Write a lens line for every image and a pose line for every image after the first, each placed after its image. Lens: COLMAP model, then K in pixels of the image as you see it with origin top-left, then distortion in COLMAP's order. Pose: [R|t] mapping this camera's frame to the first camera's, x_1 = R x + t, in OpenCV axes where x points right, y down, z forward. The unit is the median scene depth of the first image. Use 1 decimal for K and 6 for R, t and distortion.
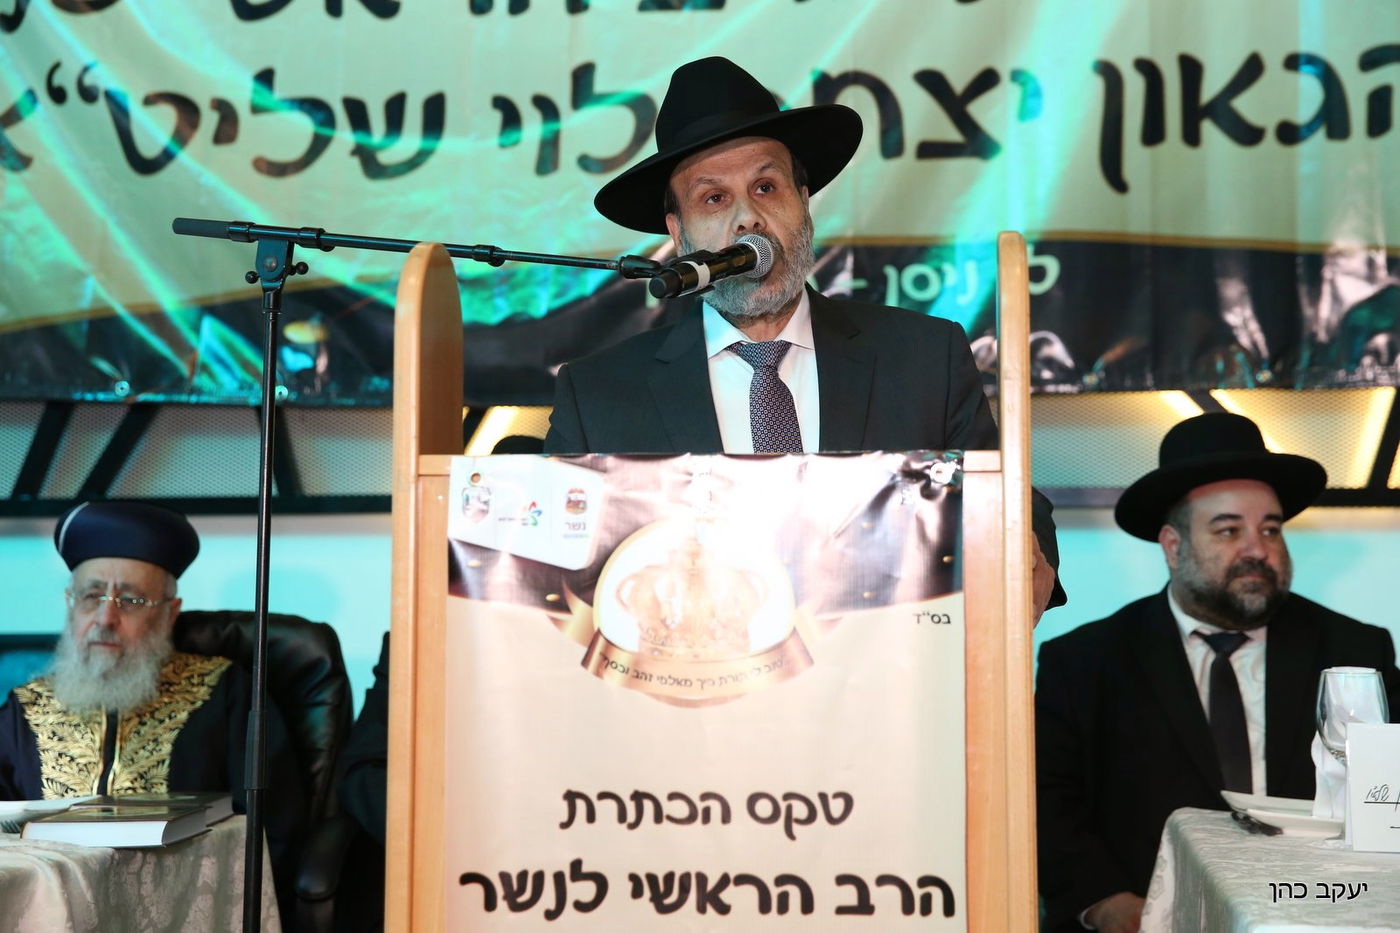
lens RADIAL K [[2357.0, 0, 700.0], [0, 2357.0, 466.5], [0, 0, 1]] dist [0.144784, 0.029366]
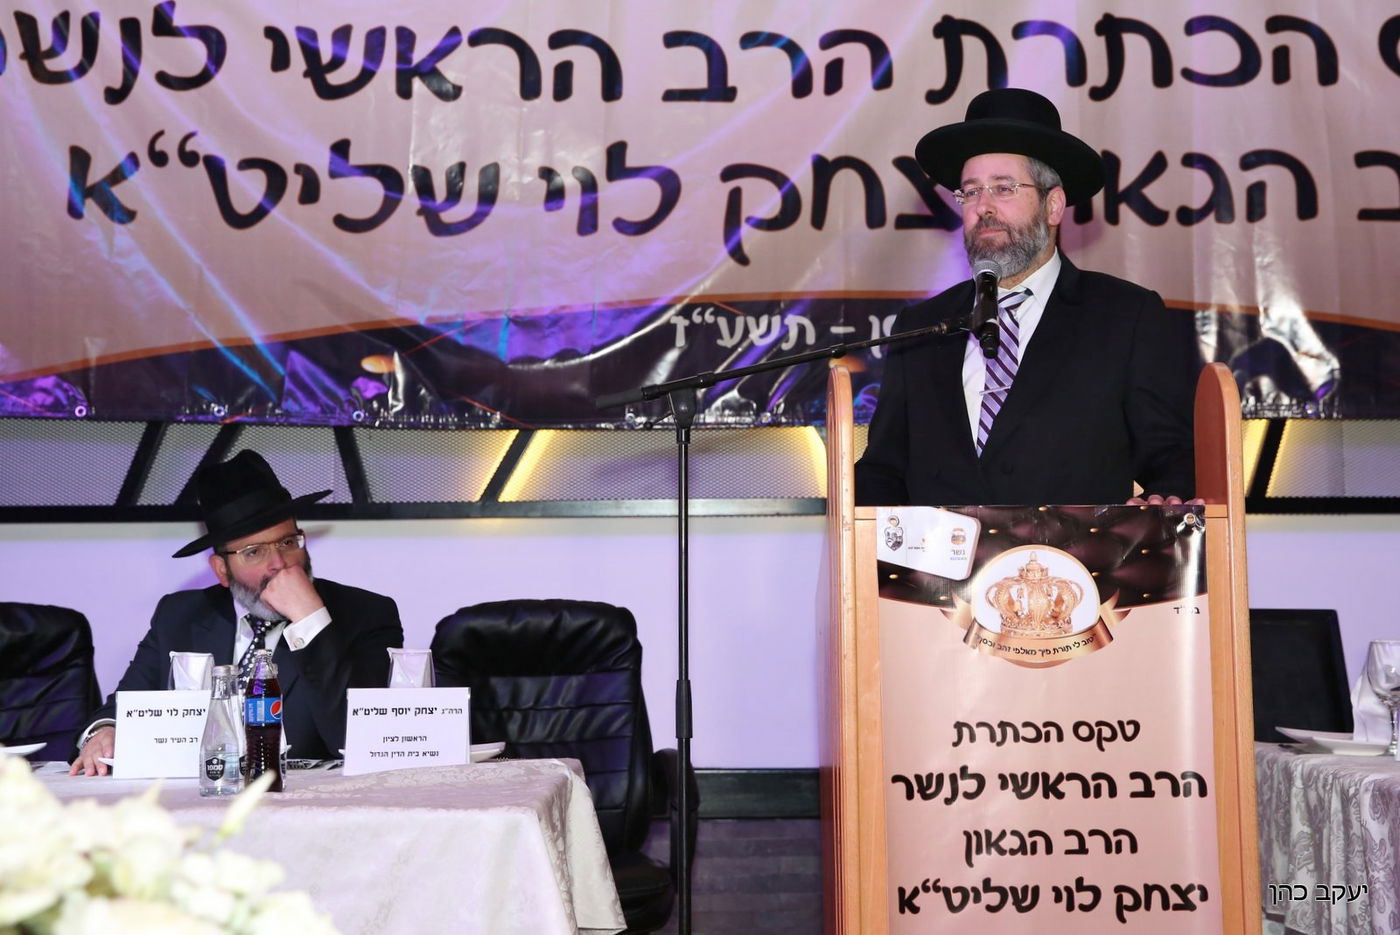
lens RADIAL K [[2508.4, 0, 700.1], [0, 2508.4, 388.3], [0, 0, 1]] dist [0.008620, 0.887060]
pose [[0.988071, 0.006855, 0.153846, -0.210317], [-0.003903, 0.999803, -0.019481, -0.021999], [-0.153949, 0.018649, 0.987903, -0.269736]]
